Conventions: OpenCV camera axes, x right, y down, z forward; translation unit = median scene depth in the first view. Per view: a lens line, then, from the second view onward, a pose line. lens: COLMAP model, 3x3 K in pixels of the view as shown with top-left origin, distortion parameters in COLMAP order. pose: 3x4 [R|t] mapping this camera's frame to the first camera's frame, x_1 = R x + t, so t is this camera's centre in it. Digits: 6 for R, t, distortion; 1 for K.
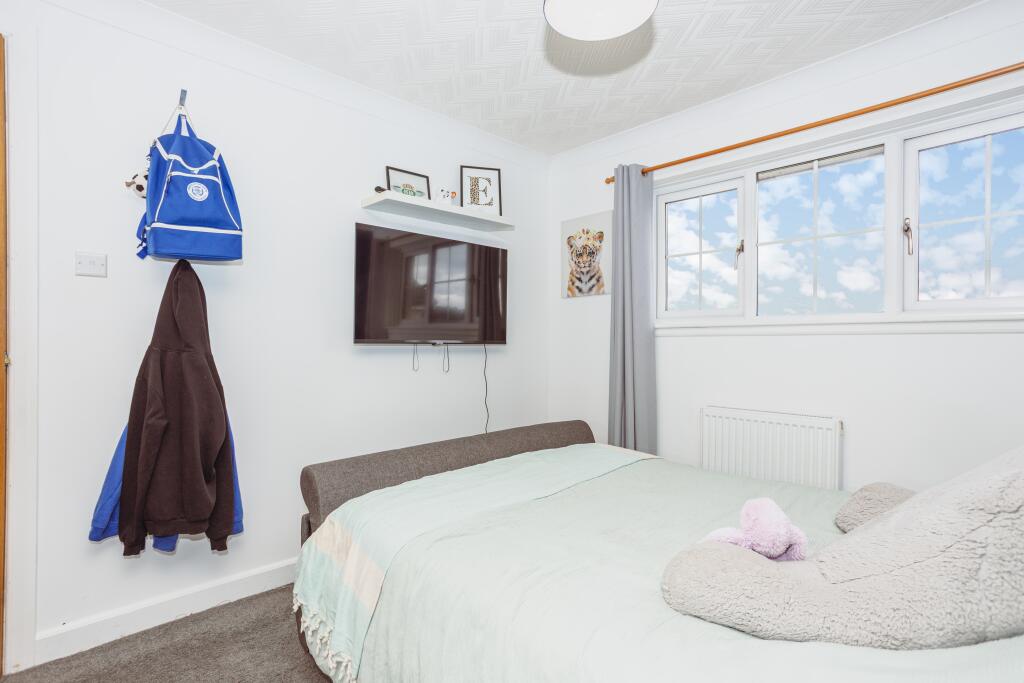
lens RADIAL K [[502.1, 0, 503.2], [0, 502.1, 339.7], [0, 0, 1]] dist [-0.005187, 0.005662]
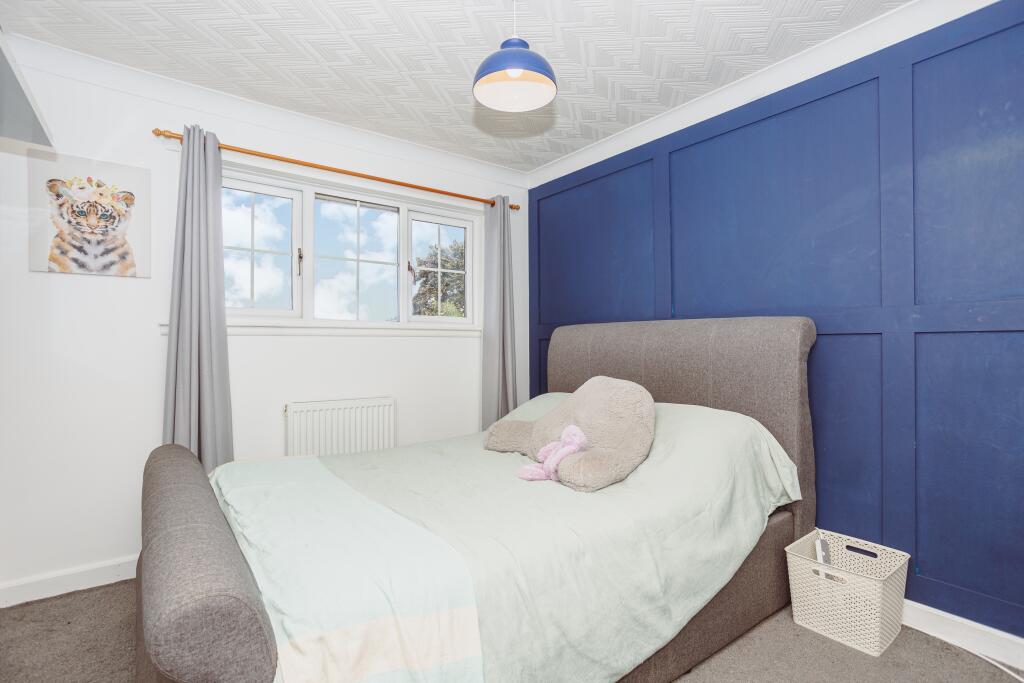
lens RADIAL K [[502.1, 0, 505.8], [0, 502.1, 343.9], [0, 0, 1]] dist [-0.005187, 0.005662]
pose [[0.125236, 0.003452, 0.992121, -0.457346], [0.001462, 0.999992, -0.003664, 0.011492], [-0.992126, 0.001910, 0.125230, 0.349548]]
